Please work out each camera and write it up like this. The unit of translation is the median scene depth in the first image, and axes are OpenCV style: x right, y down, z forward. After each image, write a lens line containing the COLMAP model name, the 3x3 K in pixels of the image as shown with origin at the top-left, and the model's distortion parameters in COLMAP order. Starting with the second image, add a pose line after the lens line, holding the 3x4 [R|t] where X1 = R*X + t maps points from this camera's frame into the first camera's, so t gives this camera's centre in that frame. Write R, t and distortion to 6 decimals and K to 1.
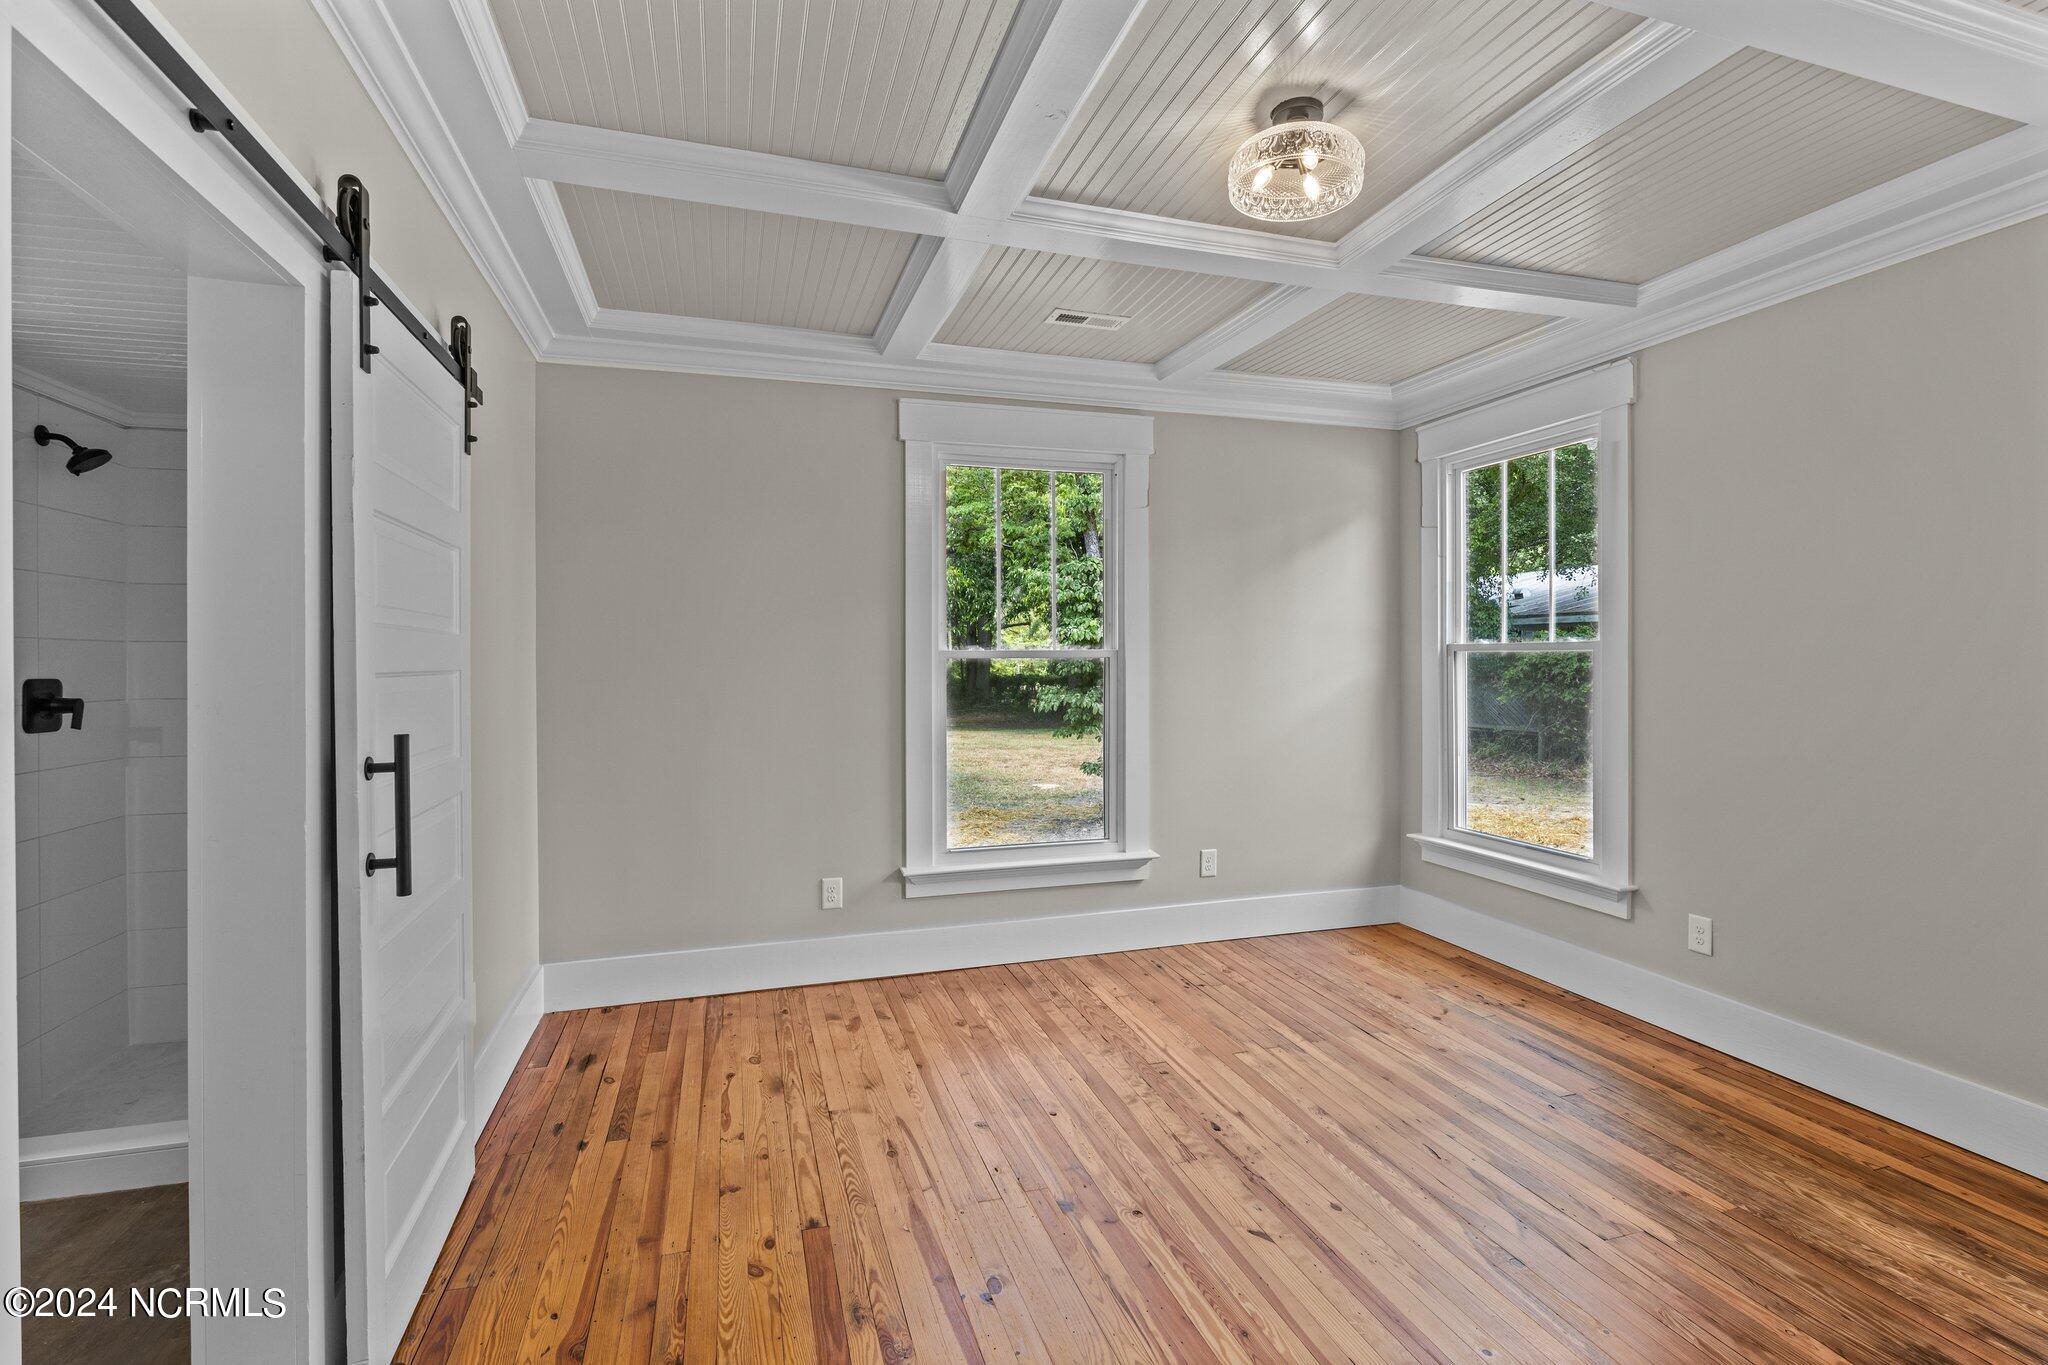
lens RADIAL K [[953.5, 0, 1032.9], [0, 953.5, 679.1], [0, 0, 1]] dist [-0.010347, 0.000721]
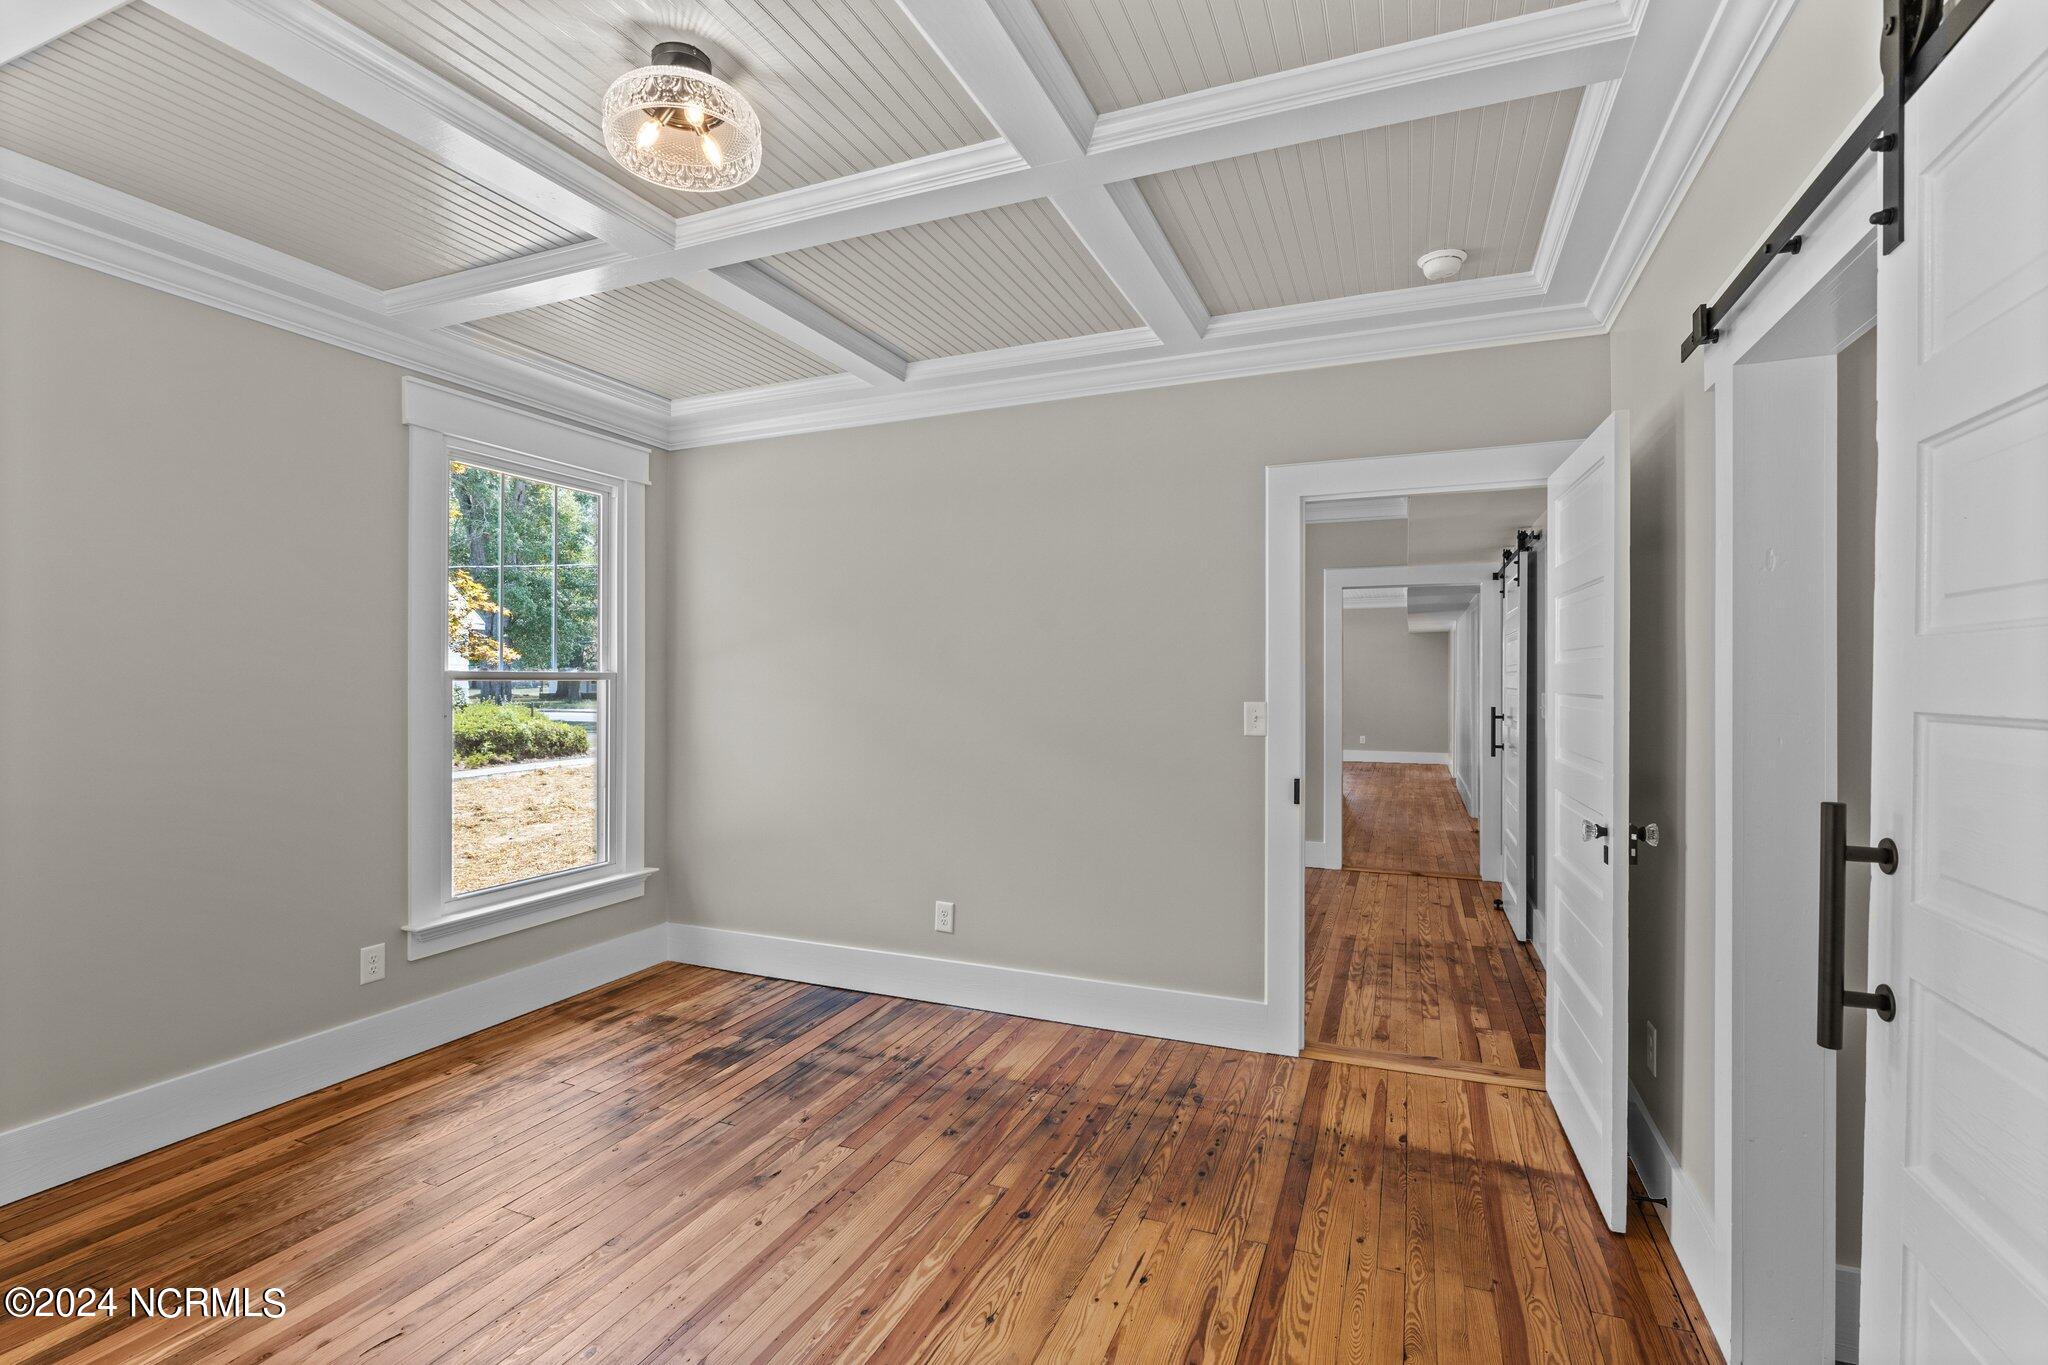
lens RADIAL K [[953.5, 0, 998.0], [0, 953.5, 685.1], [0, 0, 1]] dist [-0.010347, 0.000721]
pose [[-0.751589, -0.008851, 0.659572, -0.463997], [0.012452, 0.999541, 0.027602, -0.044200], [-0.659514, 0.028959, -0.751134, 1.305582]]
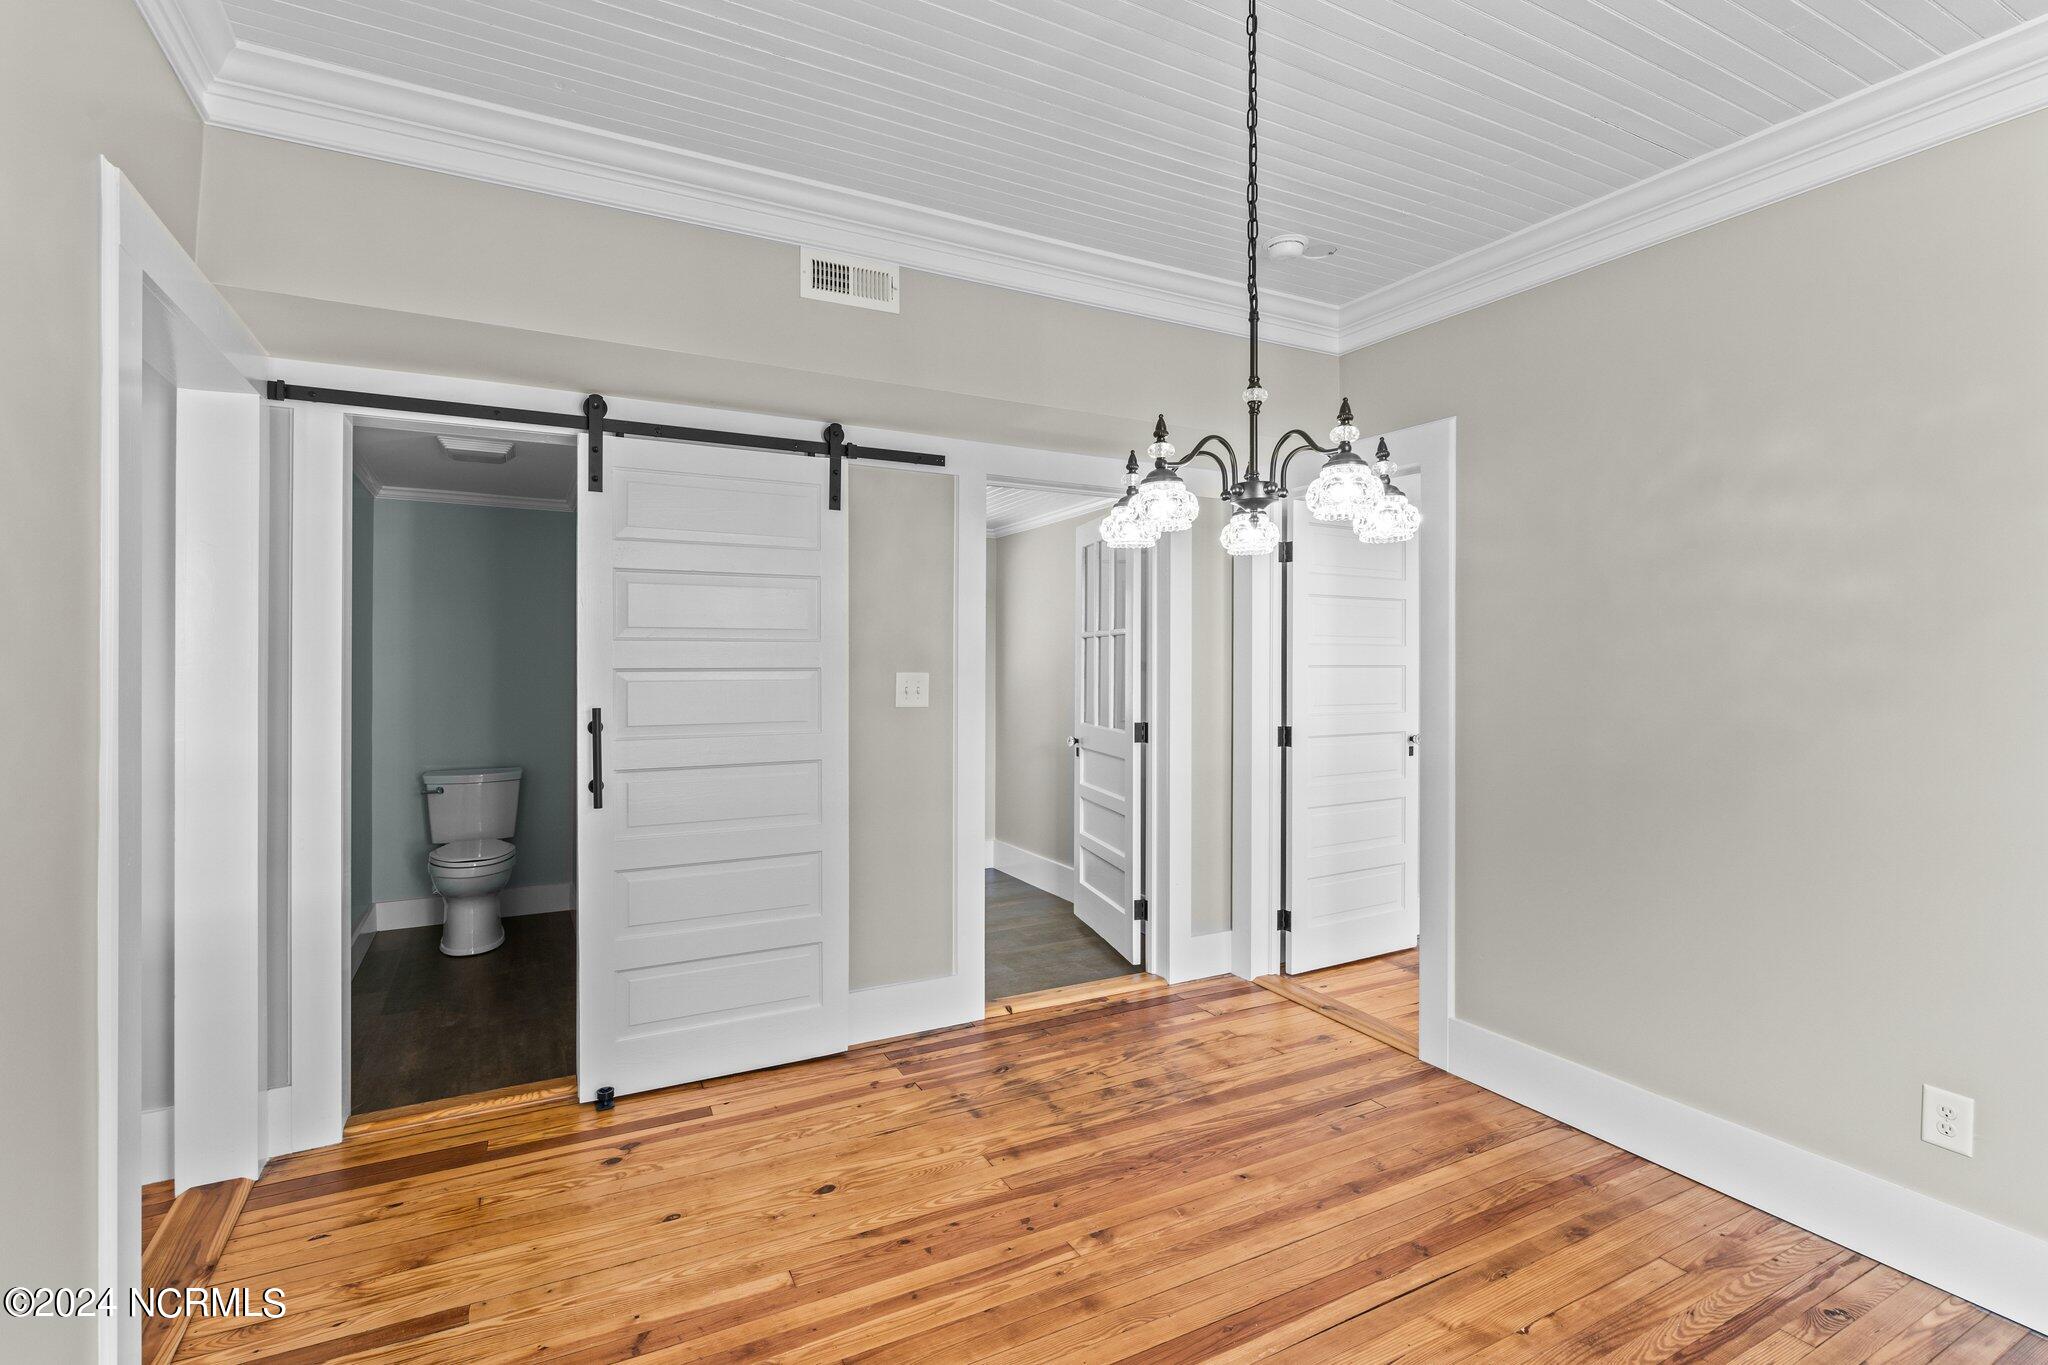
lens RADIAL K [[953.5, 0, 1020.1], [0, 953.5, 656.0], [0, 0, 1]] dist [-0.010347, 0.000721]
pose [[0.178309, -0.004700, -0.983963, 1.404675], [-0.021516, 0.999731, -0.008675, 0.020112], [0.983739, 0.022718, 0.178160, -0.955424]]
